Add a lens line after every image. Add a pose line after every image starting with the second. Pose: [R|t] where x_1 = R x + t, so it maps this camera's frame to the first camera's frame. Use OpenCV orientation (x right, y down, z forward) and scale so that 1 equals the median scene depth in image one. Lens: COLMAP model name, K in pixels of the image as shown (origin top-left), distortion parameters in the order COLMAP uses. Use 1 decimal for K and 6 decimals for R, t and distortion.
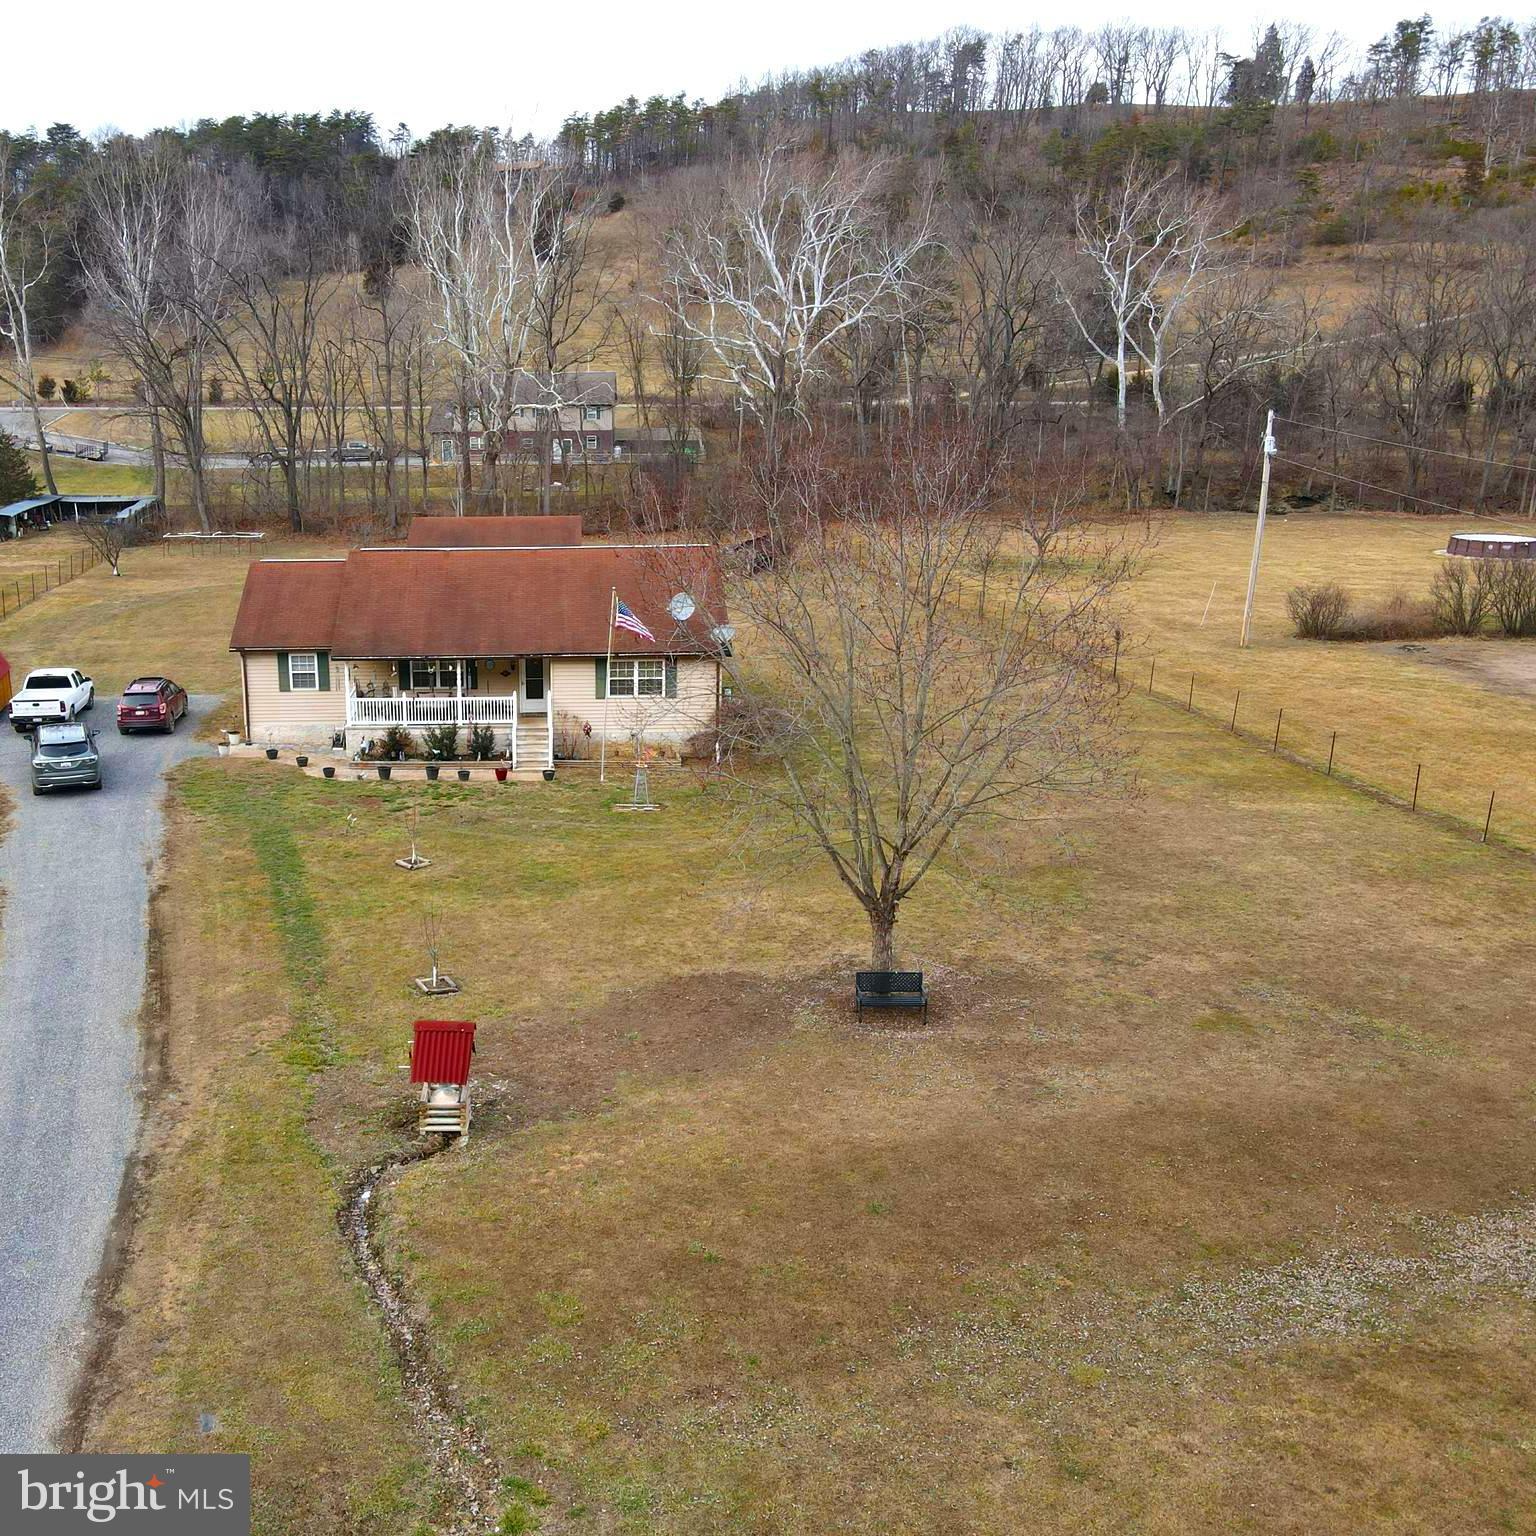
lens RADIAL K [[1485.2, 0, 627.4], [0, 1485.2, 768.0], [0, 0, 1]] dist [-0.003945, 0.005327]
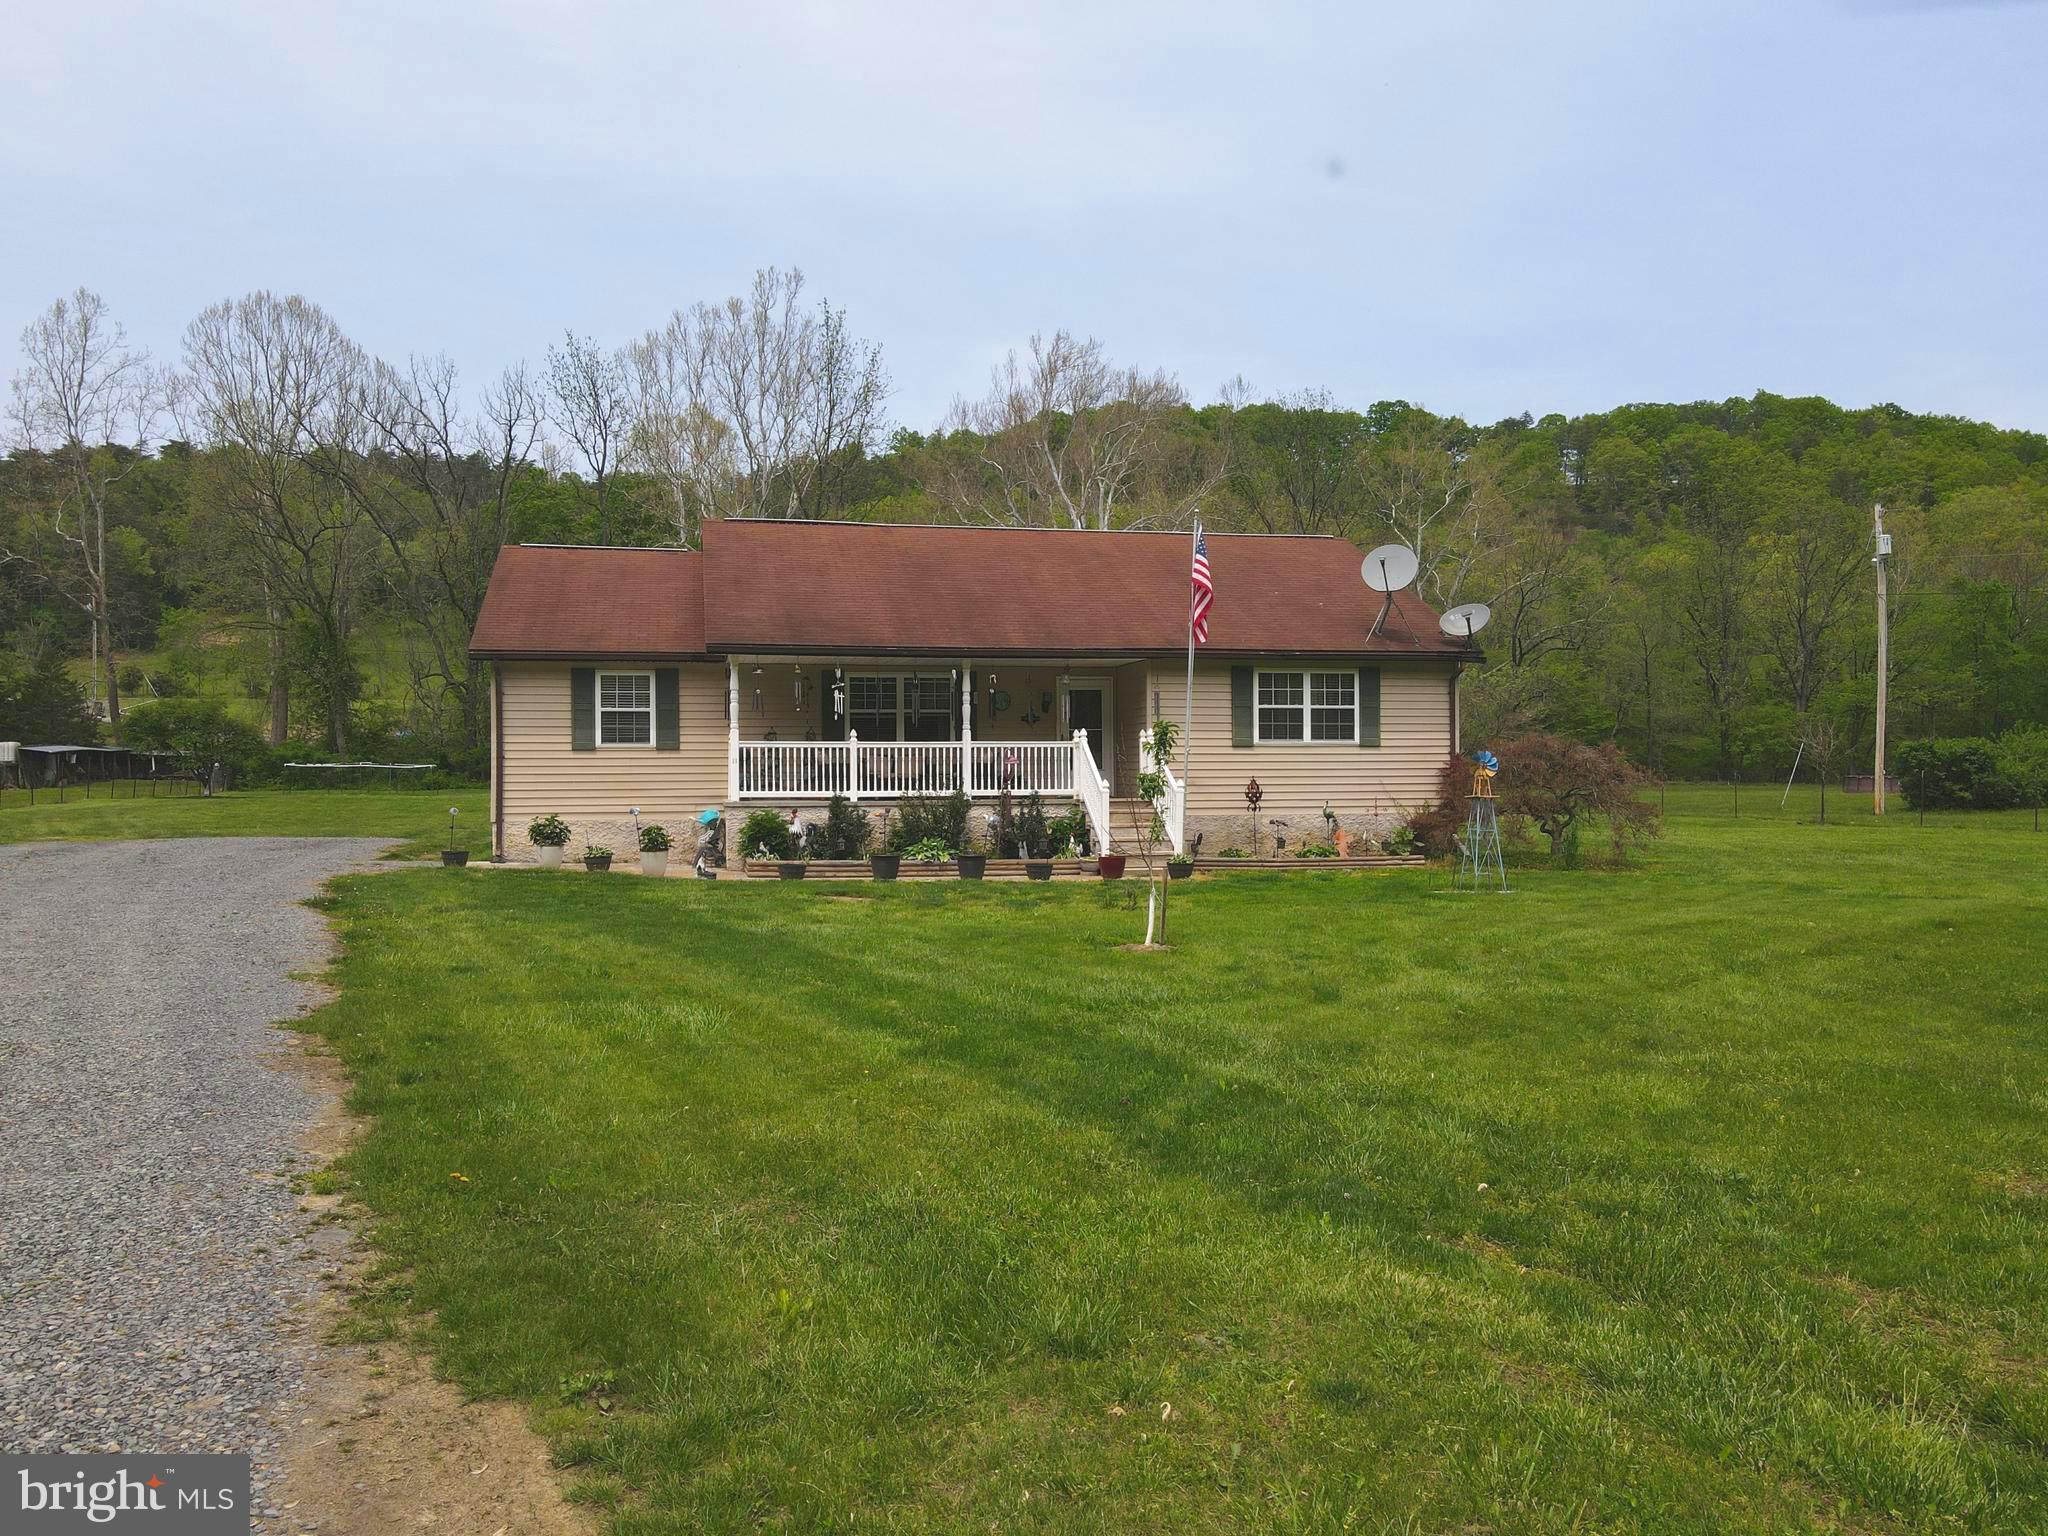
lens RADIAL K [[1486.3, 0, 1024.0], [0, 1486.3, 768.0], [0, 0, 1]] dist [-0.010392, 0.036239]
pose [[0.983768, -0.000996, 0.179443, -0.181749], [0.047249, 0.966135, -0.253673, 0.085184], [-0.173114, 0.258034, 0.950500, 0.534297]]
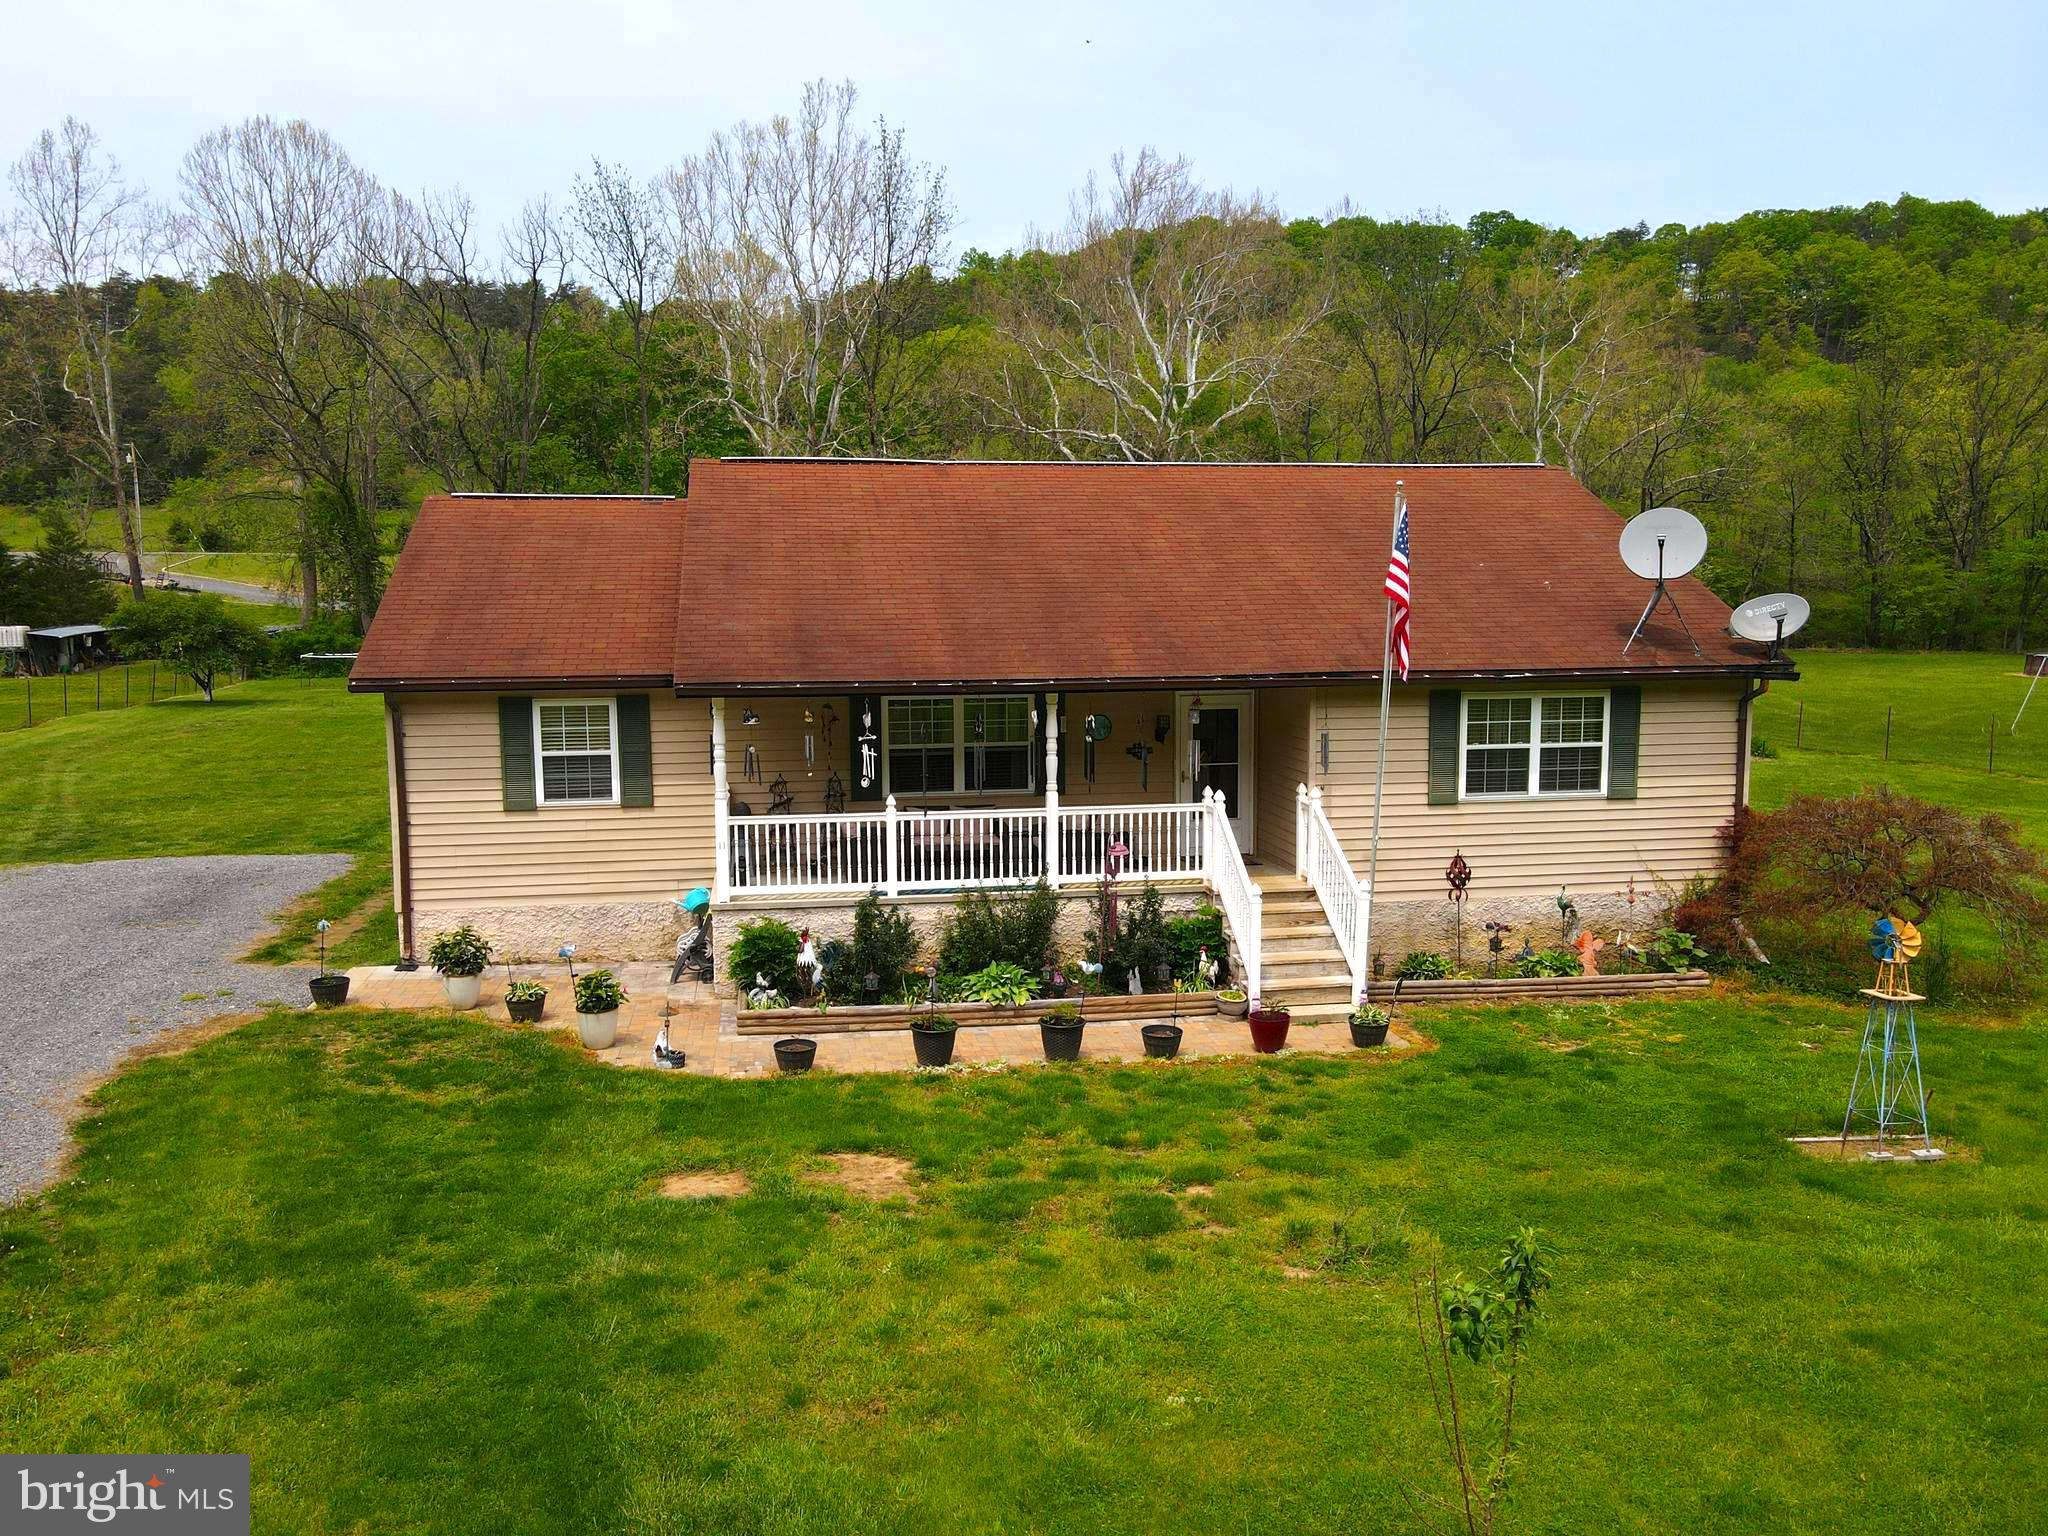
lens RADIAL K [[1485.0, 0, 1024.3], [0, 1485.0, 760.6], [0, 0, 1]] dist [0.009885, 0.001054]
pose [[0.991232, -0.016627, 0.131085, -0.163855], [0.036109, 0.988376, -0.147680, -0.008030], [-0.127106, 0.151118, 0.980310, 0.661794]]
